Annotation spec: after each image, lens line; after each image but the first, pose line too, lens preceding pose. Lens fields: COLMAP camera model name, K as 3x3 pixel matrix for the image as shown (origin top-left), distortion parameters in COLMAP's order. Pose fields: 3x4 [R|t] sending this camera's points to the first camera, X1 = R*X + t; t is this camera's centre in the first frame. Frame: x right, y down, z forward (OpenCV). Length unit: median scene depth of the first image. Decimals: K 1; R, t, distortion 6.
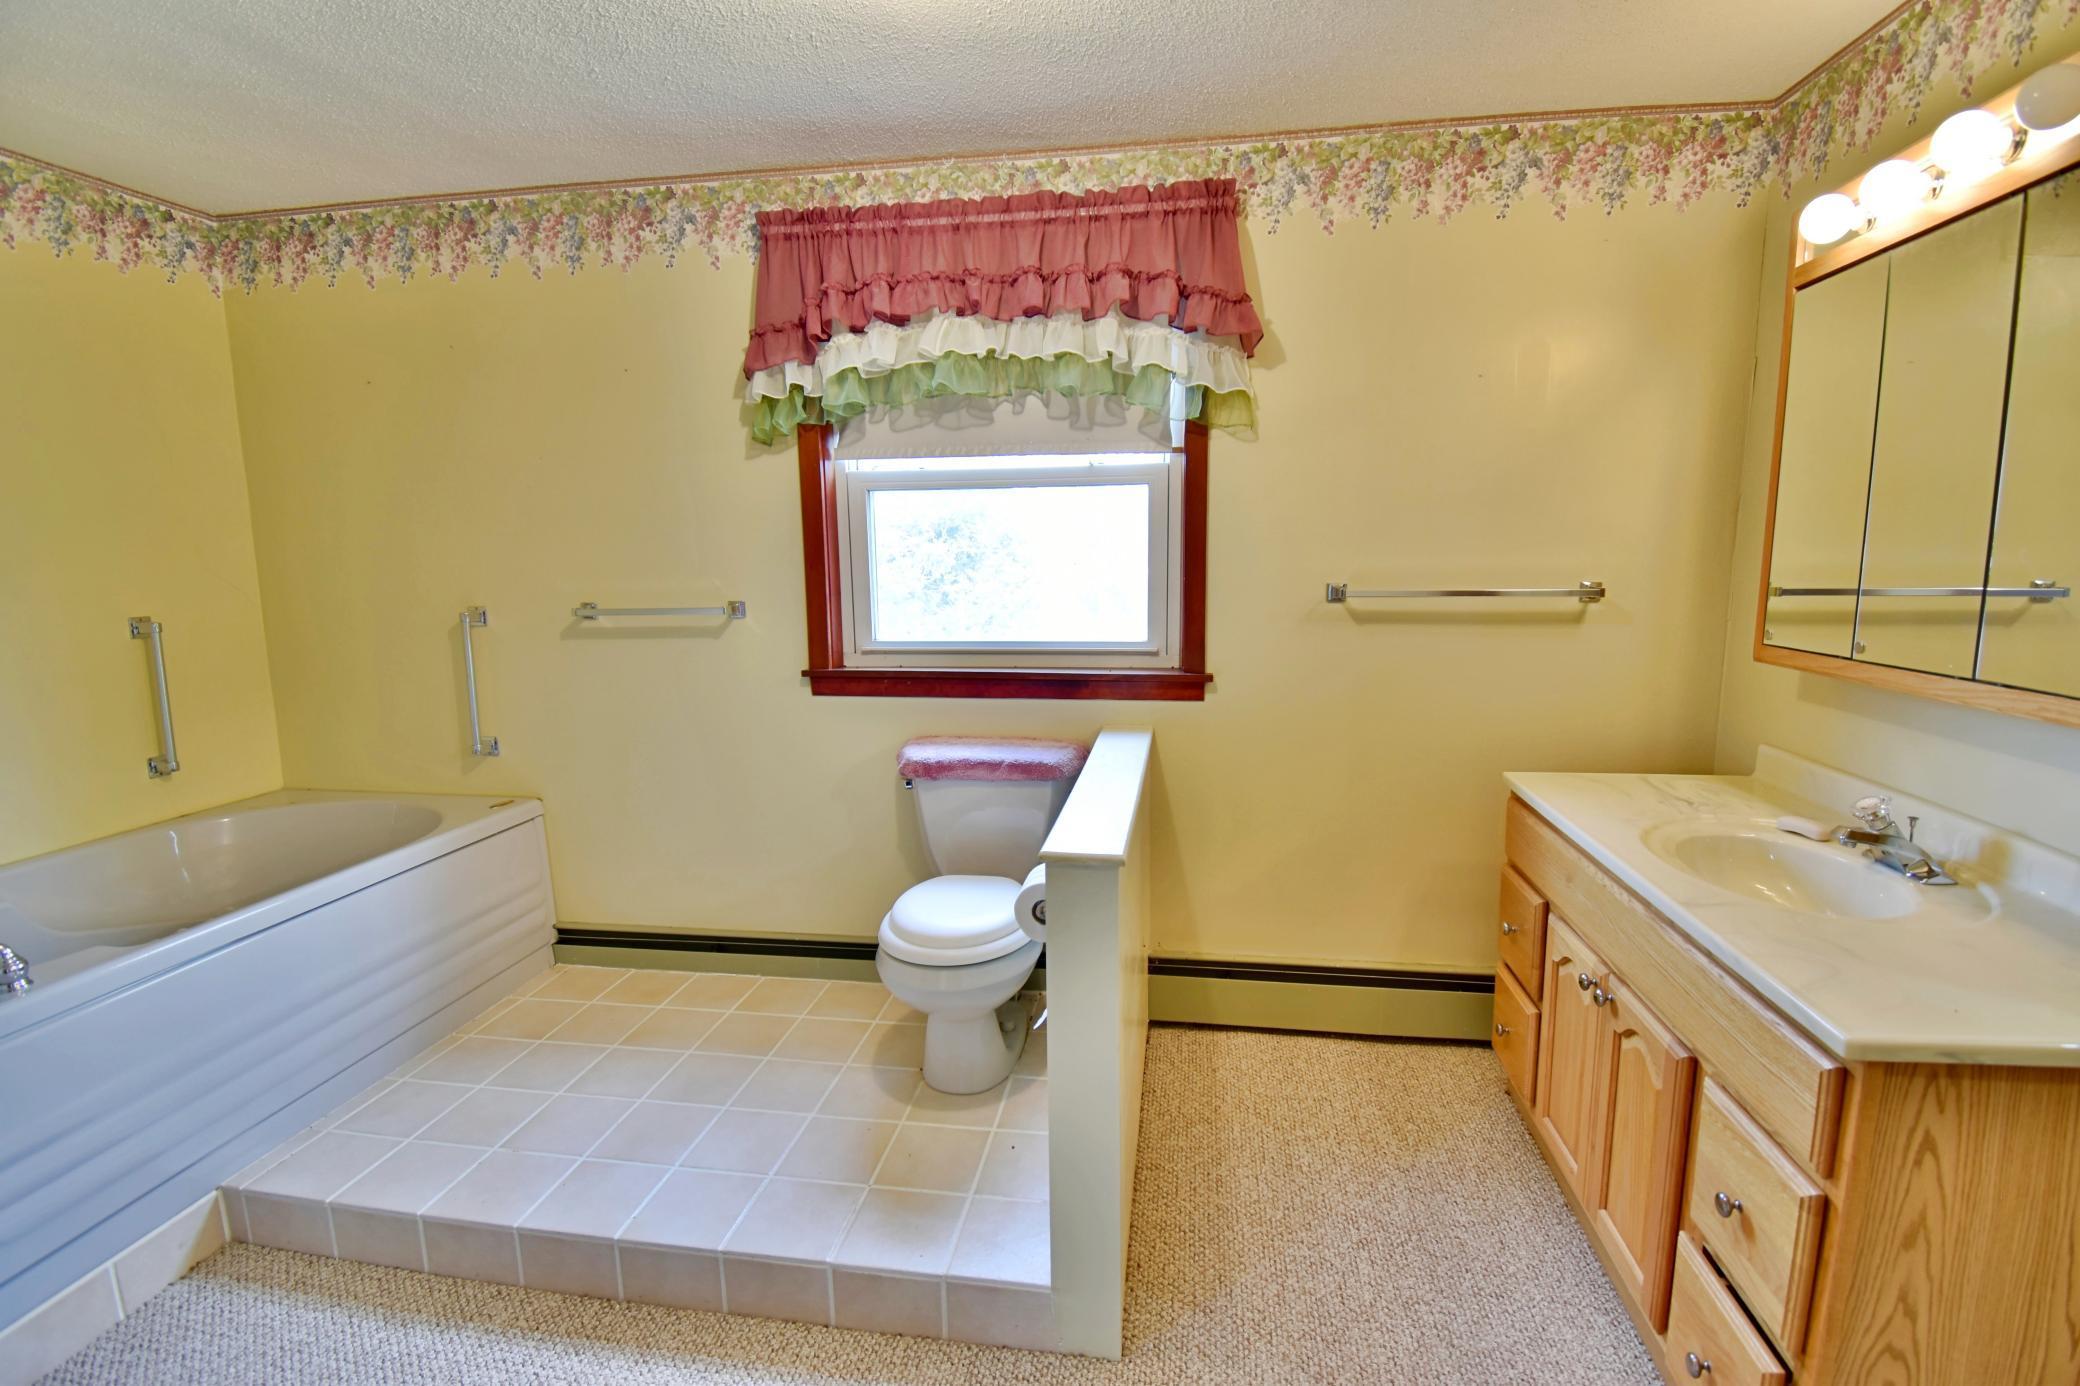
lens RADIAL K [[907.8, 0, 1048.9], [0, 907.8, 690.6], [0, 0, 1]] dist [0.020699, -0.025439]
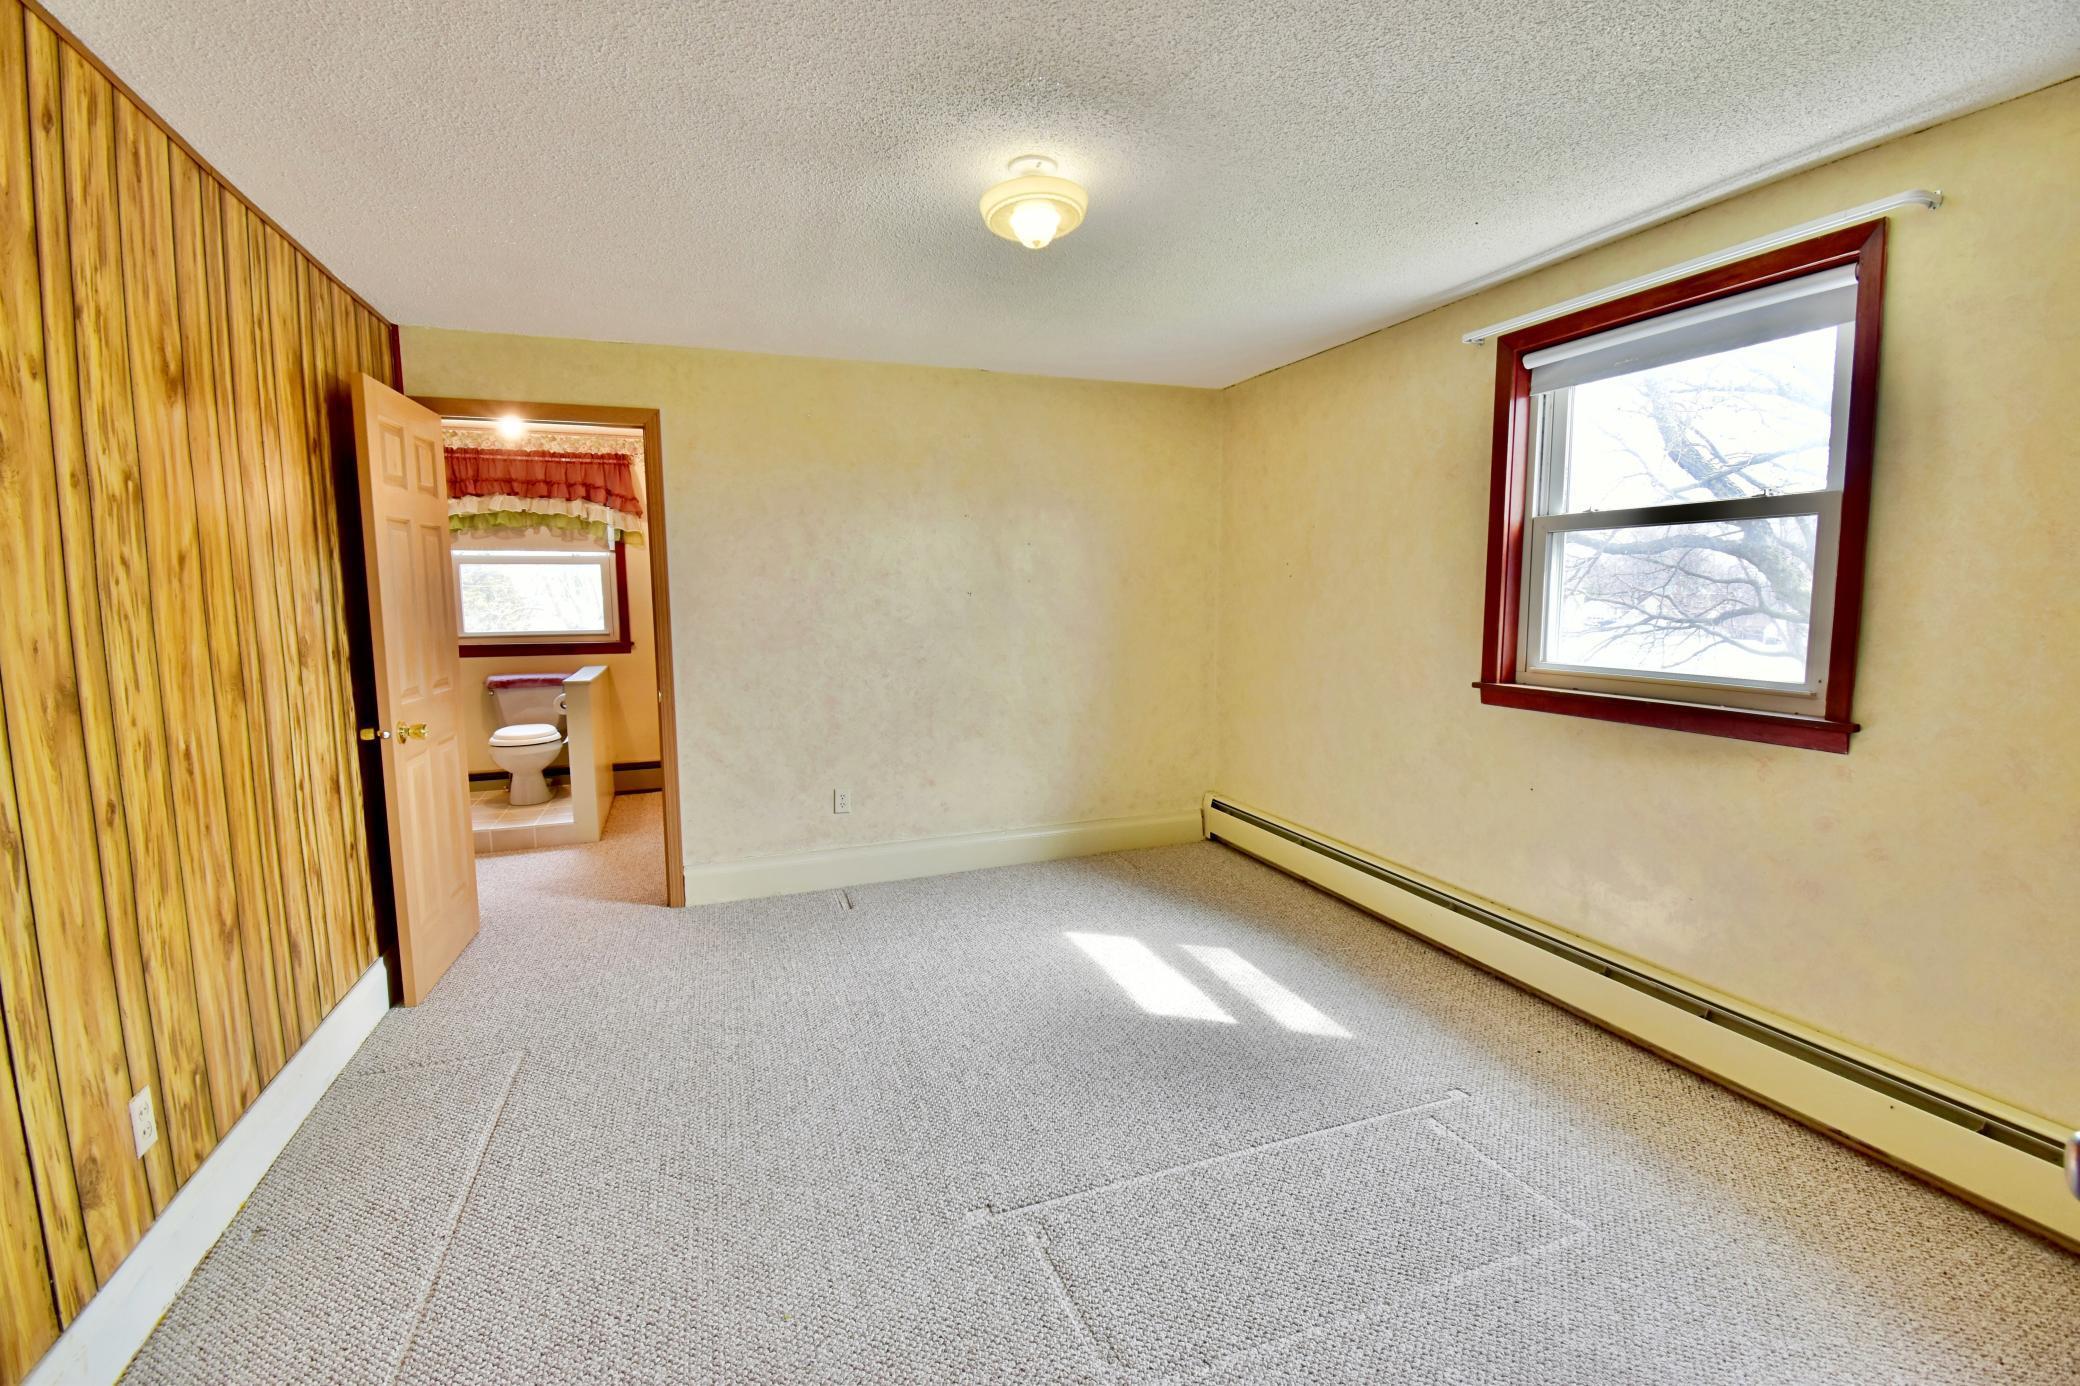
lens RADIAL K [[907.8, 0, 1048.9], [0, 907.8, 690.6], [0, 0, 1]] dist [0.020699, -0.025439]
pose [[0.870279, -0.048707, 0.490145, -0.060275], [0.066416, 0.997615, -0.018790, 0.246501], [-0.488060, 0.048906, 0.871439, -1.782909]]
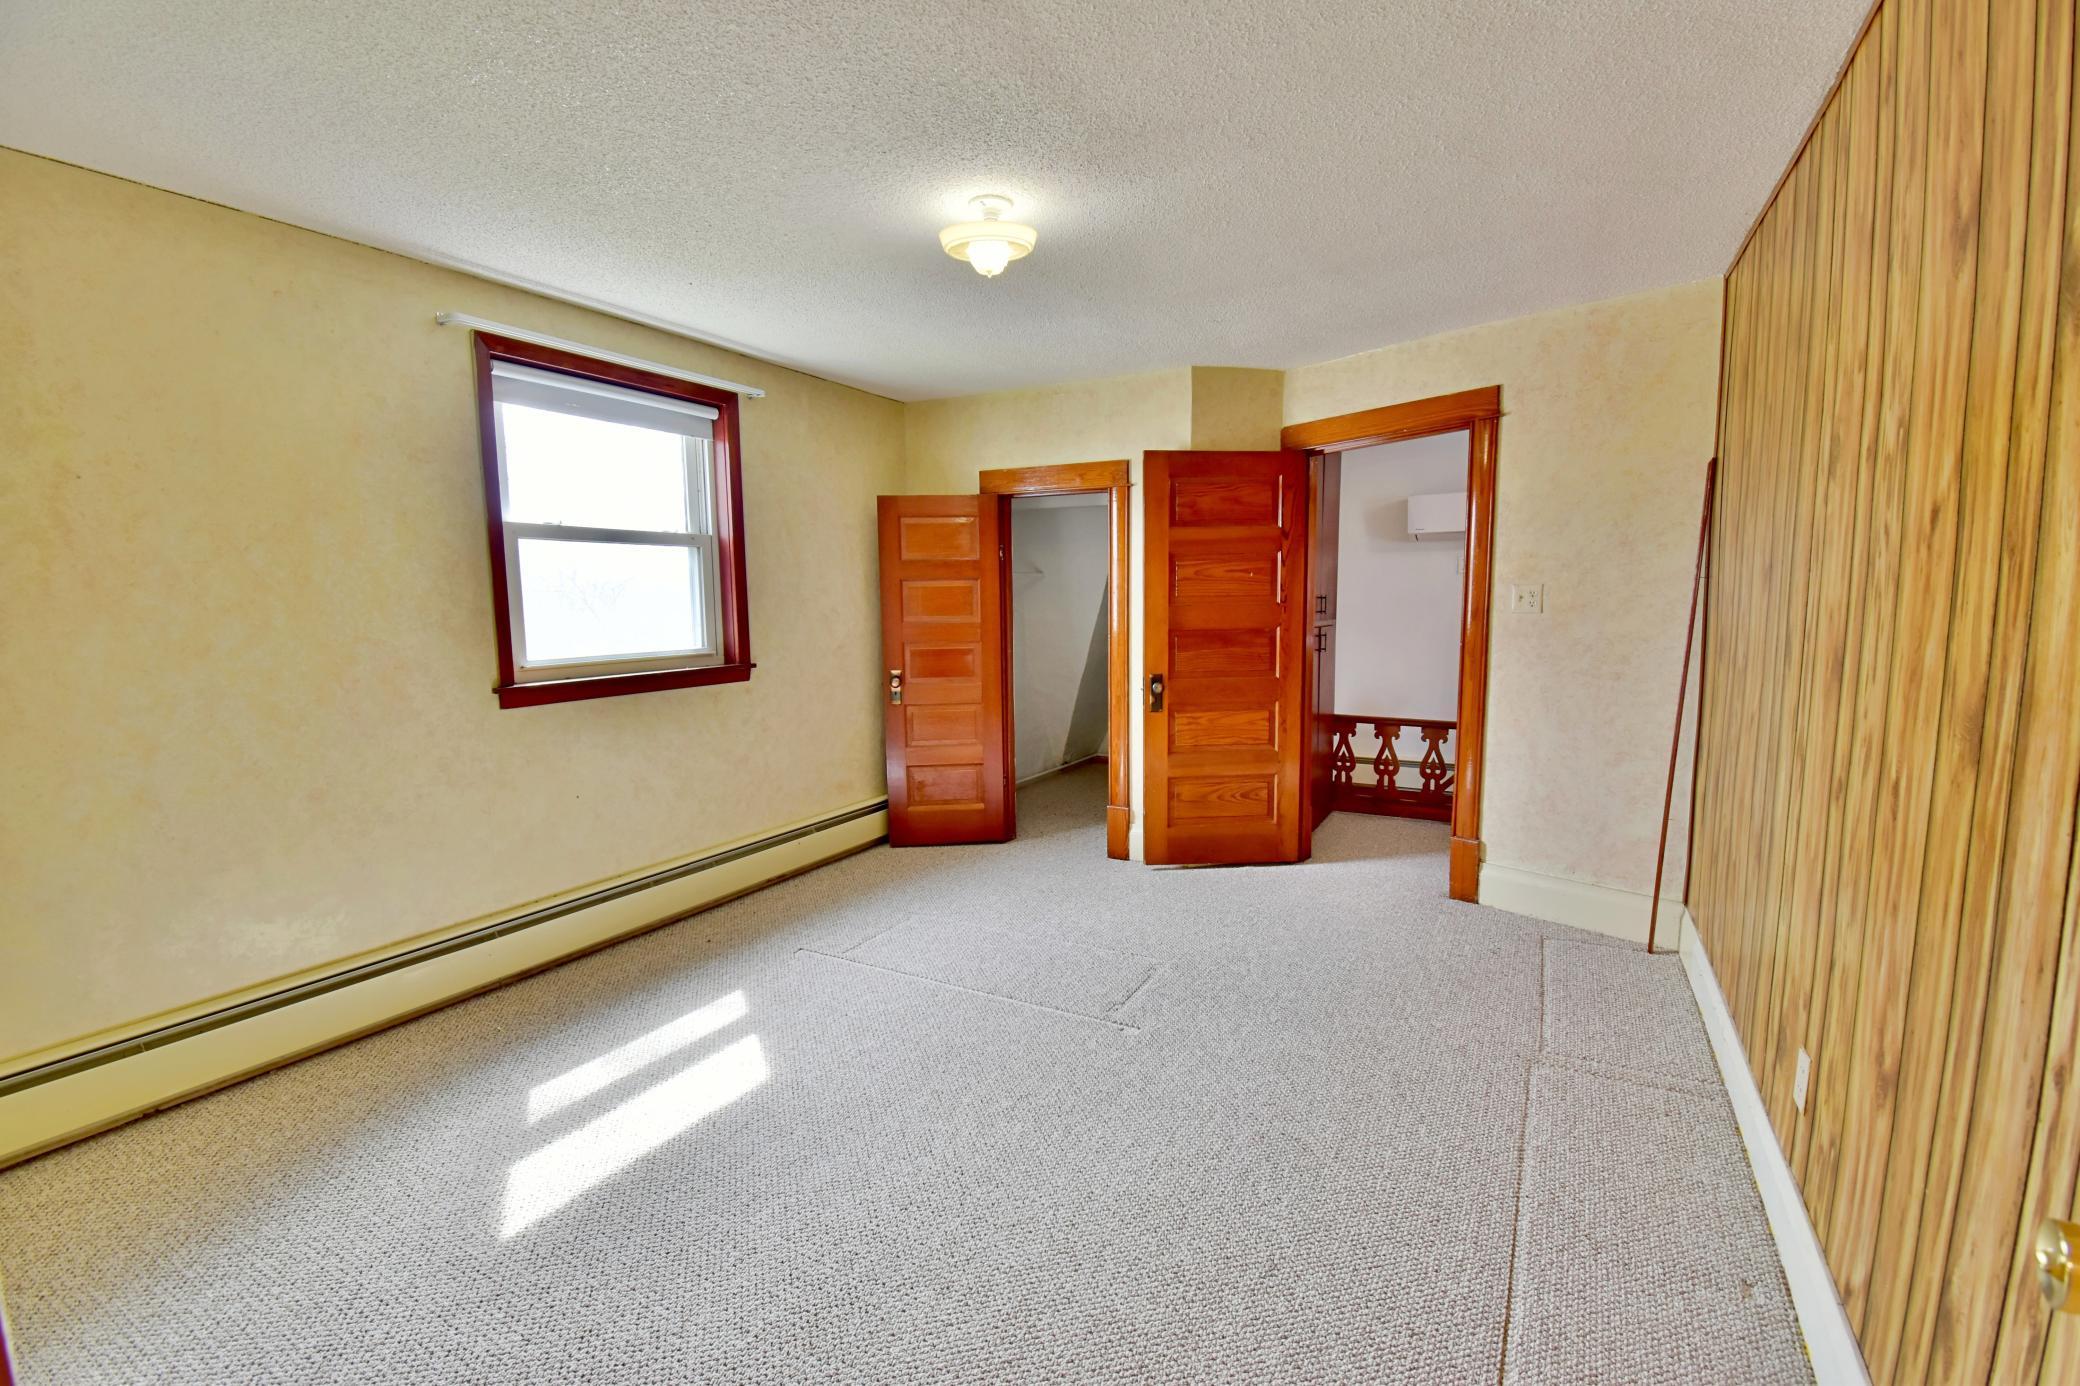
lens RADIAL K [[907.8, 0, 1048.9], [0, 907.8, 690.6], [0, 0, 1]] dist [0.020699, -0.025439]
pose [[-0.938960, -0.019430, 0.343479, 0.034933], [0.065261, 0.970216, 0.233286, -0.371693], [-0.337781, 0.241461, -0.909725, 2.748484]]
